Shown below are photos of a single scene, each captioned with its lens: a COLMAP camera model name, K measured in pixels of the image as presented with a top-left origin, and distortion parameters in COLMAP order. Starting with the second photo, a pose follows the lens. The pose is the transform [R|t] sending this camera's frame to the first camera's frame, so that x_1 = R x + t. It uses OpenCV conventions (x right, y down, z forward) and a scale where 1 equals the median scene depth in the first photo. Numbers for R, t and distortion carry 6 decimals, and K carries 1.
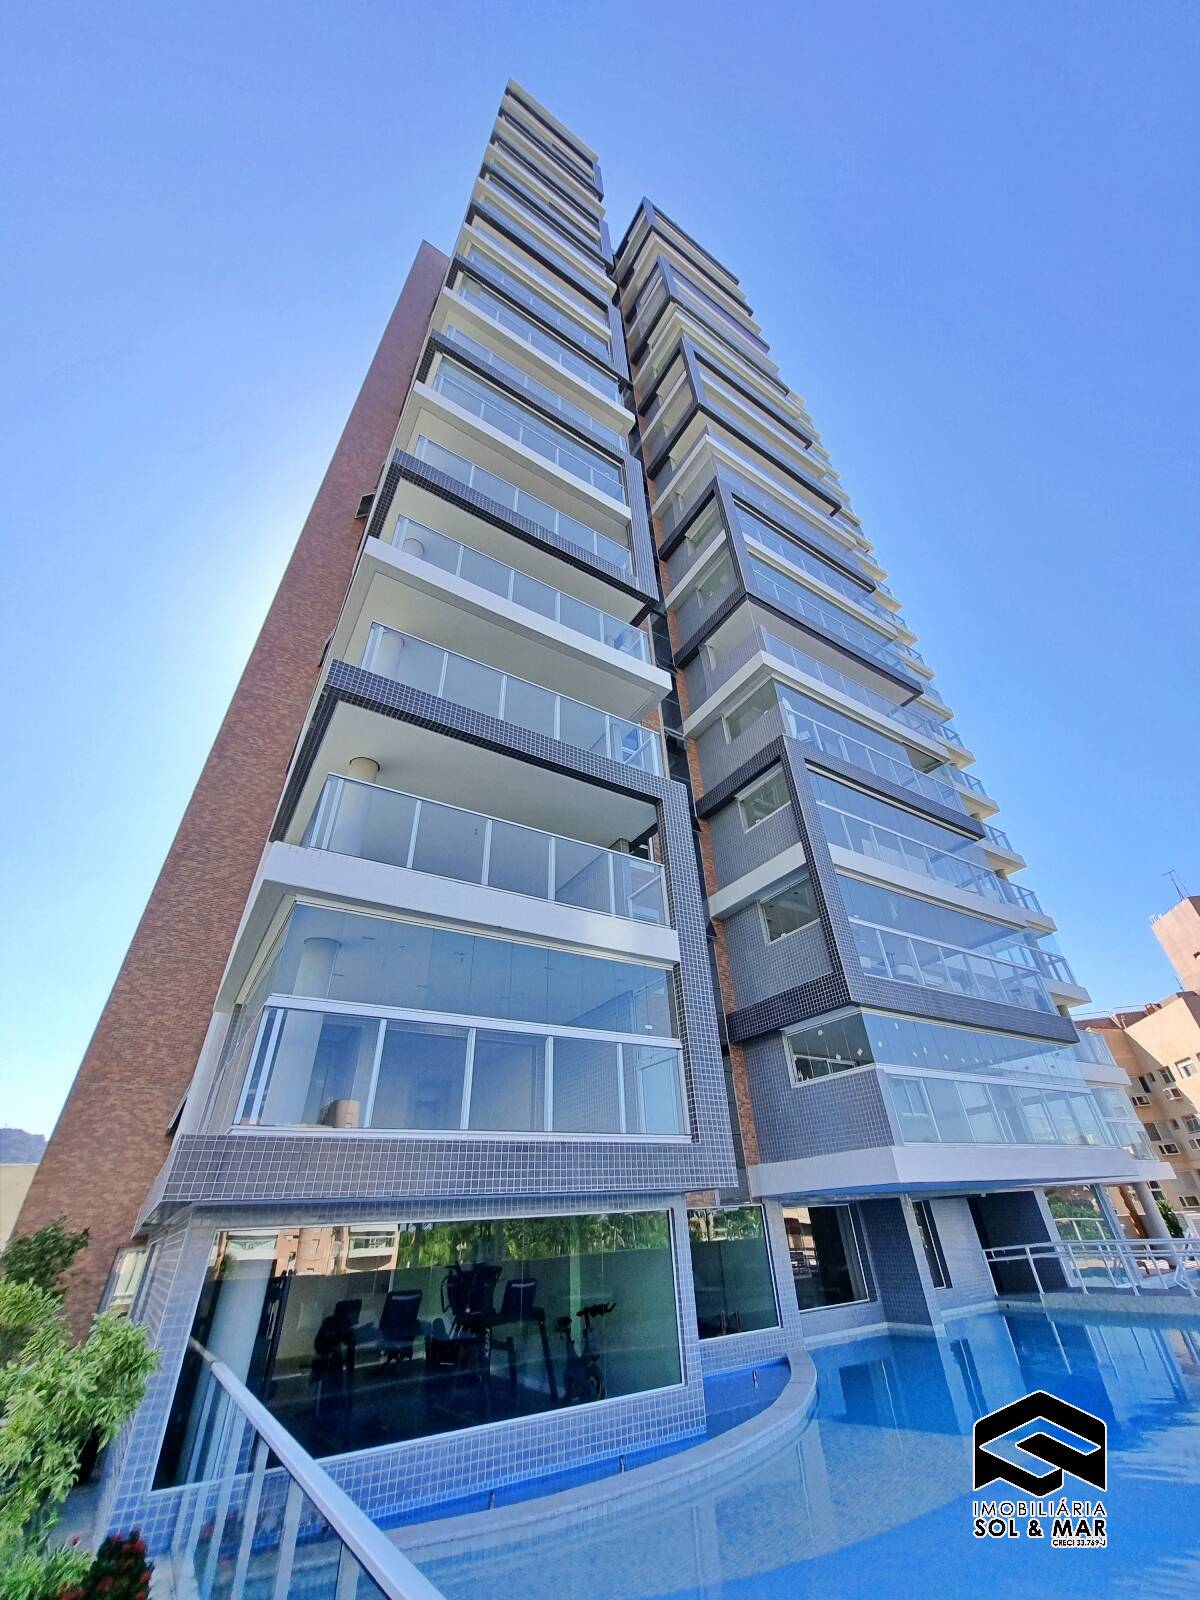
lens RADIAL K [[611.2, 0, 619.7], [0, 611.2, 795.1], [0, 0, 1]] dist [0.003672, -0.005086]
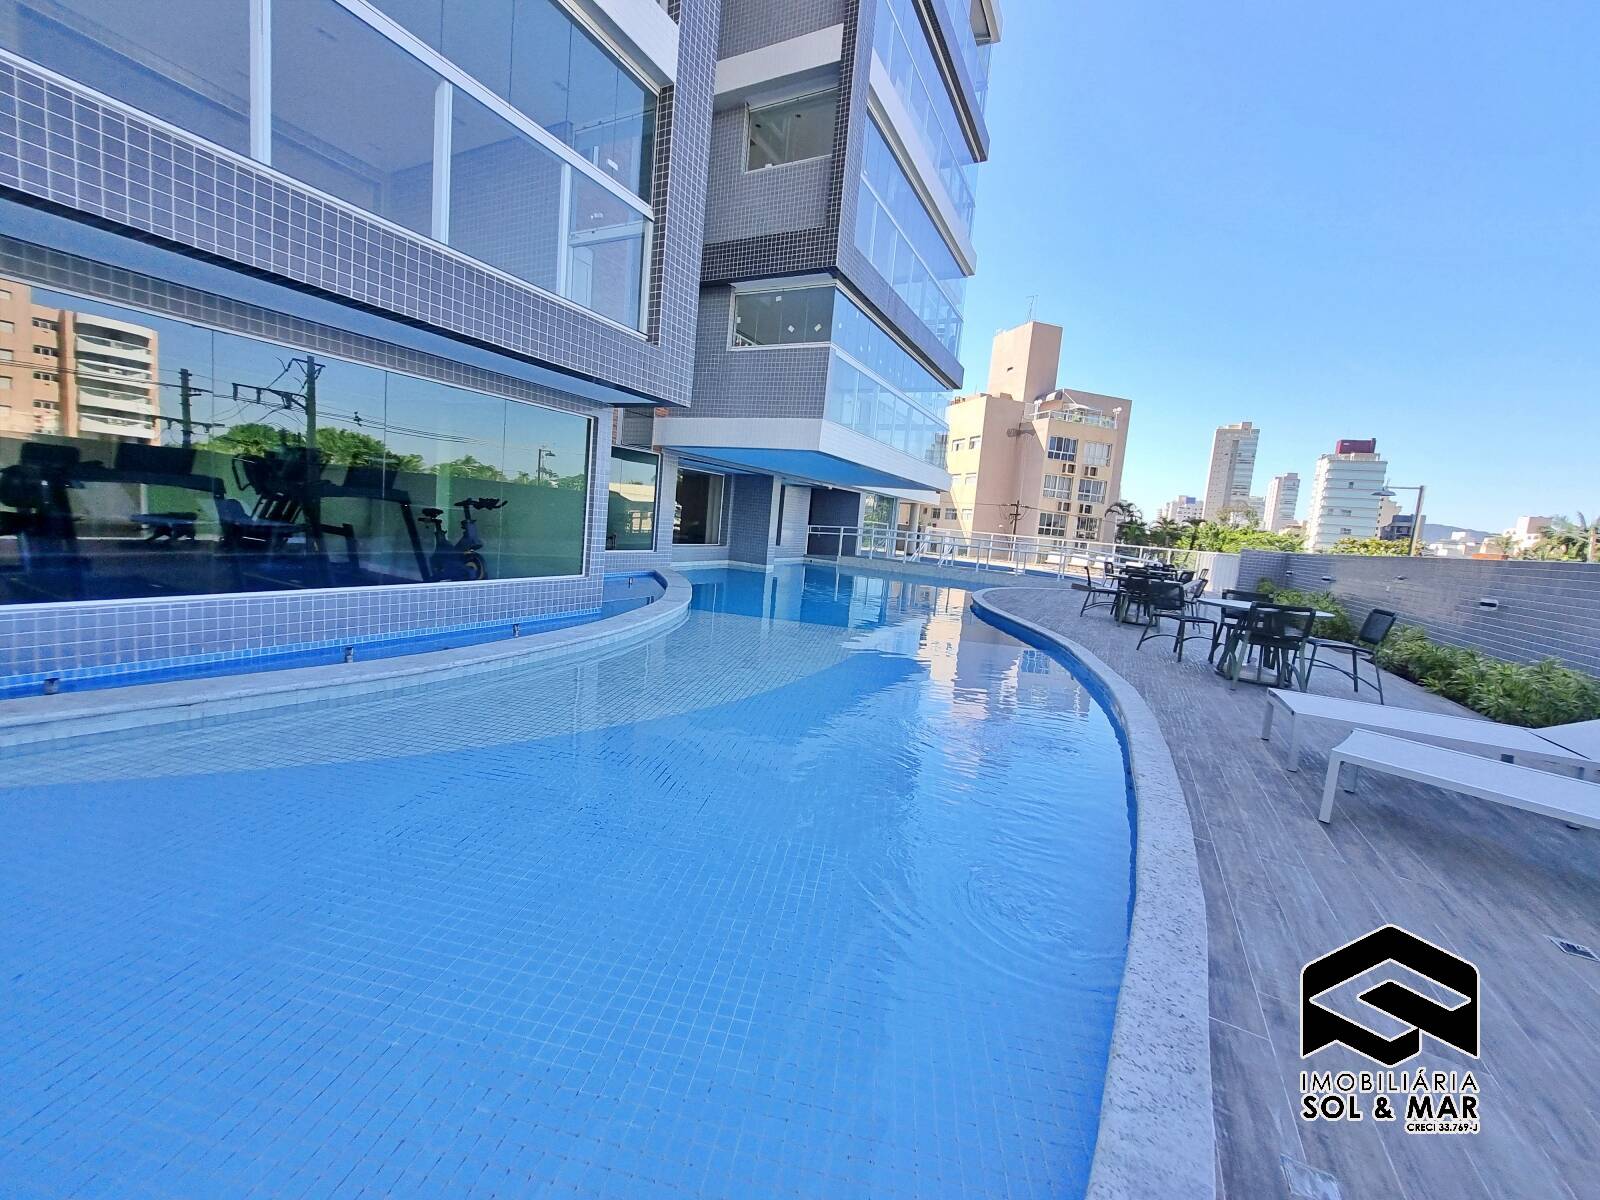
lens RADIAL K [[620.3, 0, 809.8], [0, 620.3, 582.9], [0, 0, 1]] dist [-0.012344, -0.000207]
pose [[0.854270, 0.071287, 0.514918, -0.055901], [-0.398229, 0.726423, 0.560111, 0.184284], [-0.334119, -0.683541, 0.648950, 0.156813]]
